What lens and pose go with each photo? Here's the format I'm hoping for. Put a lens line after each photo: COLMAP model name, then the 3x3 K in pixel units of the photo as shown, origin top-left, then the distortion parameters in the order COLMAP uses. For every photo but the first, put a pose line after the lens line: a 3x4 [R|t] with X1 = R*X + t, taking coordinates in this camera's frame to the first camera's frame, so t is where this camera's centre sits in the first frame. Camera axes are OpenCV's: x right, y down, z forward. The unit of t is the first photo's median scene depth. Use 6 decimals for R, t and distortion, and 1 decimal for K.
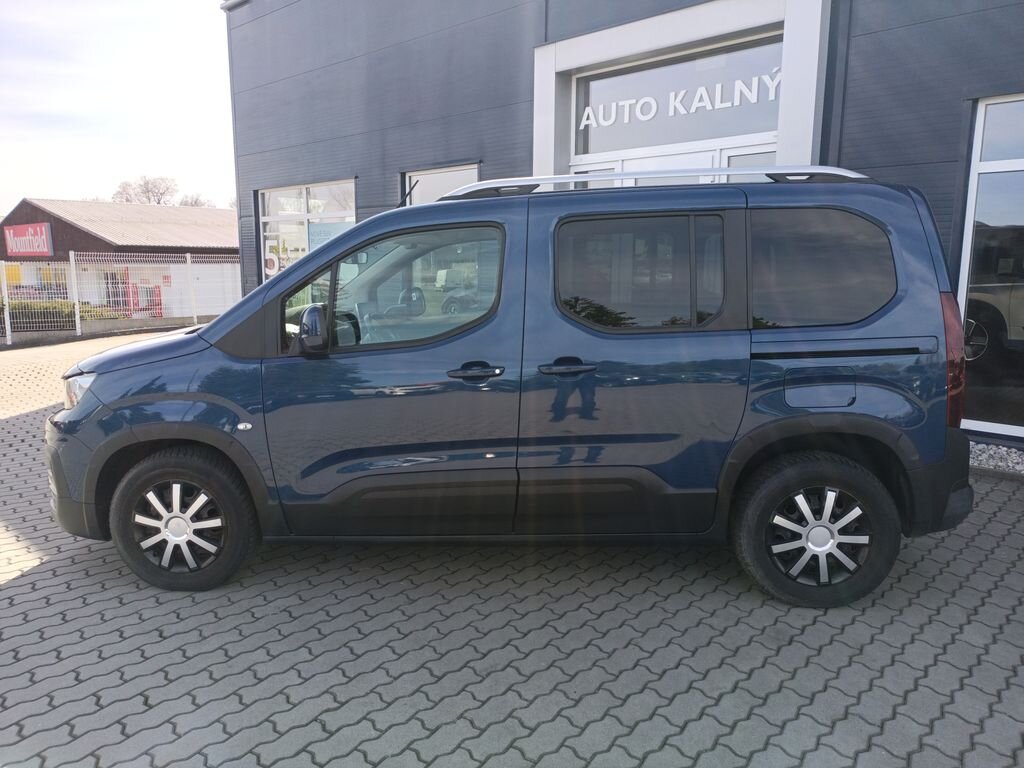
lens RADIAL K [[761.0, 0, 513.0], [0, 761.0, 383.6], [0, 0, 1]] dist [0.015811, -0.003287]
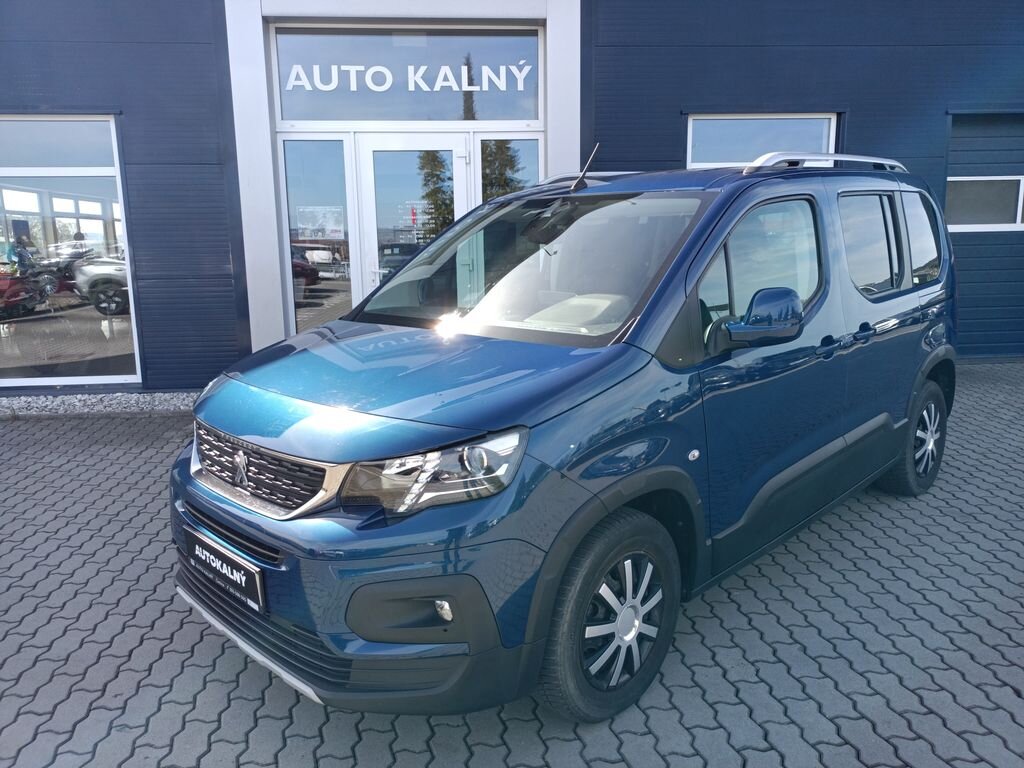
lens RADIAL K [[761.0, 0, 510.7], [0, 761.0, 381.3], [0, 0, 1]] dist [0.015811, -0.003287]
pose [[0.651408, -0.148341, 0.744085, -0.498400], [0.138184, 0.987494, 0.075894, -0.048260], [-0.746038, 0.053383, 0.663760, 0.303248]]
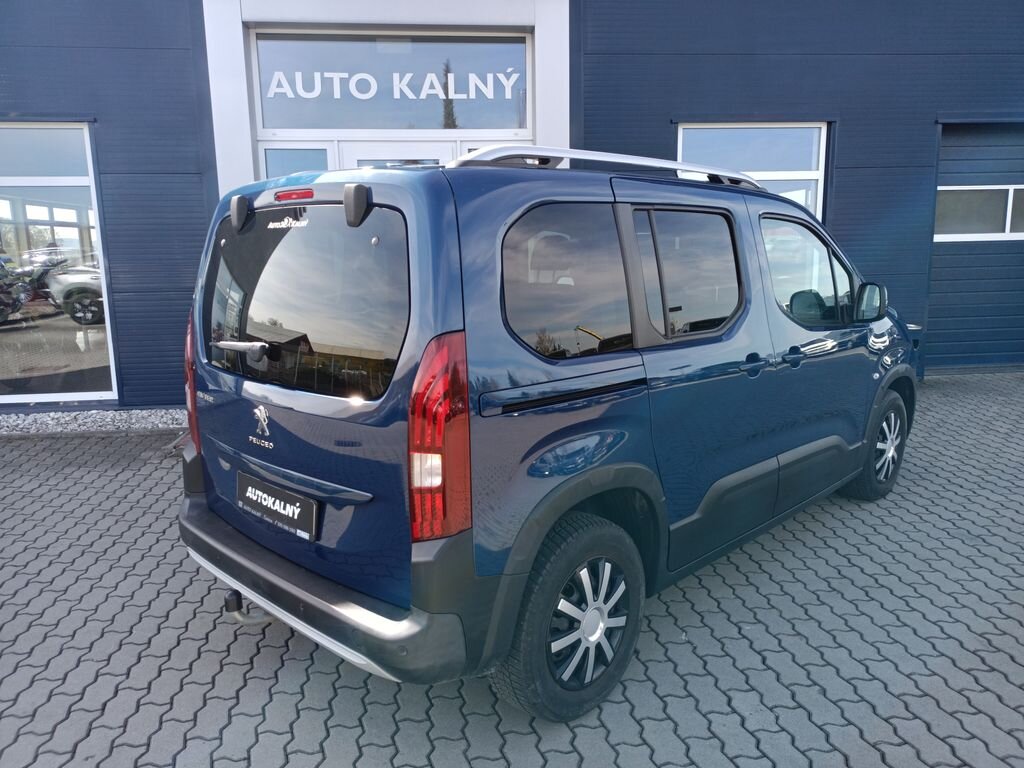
lens RADIAL K [[761.0, 0, 509.5], [0, 761.0, 382.0], [0, 0, 1]] dist [0.015811, -0.003287]
pose [[0.633766, -0.147476, 0.759337, -0.485489], [0.141853, 0.987168, 0.073330, -0.059588], [-0.760407, 0.061240, 0.646553, 0.325371]]
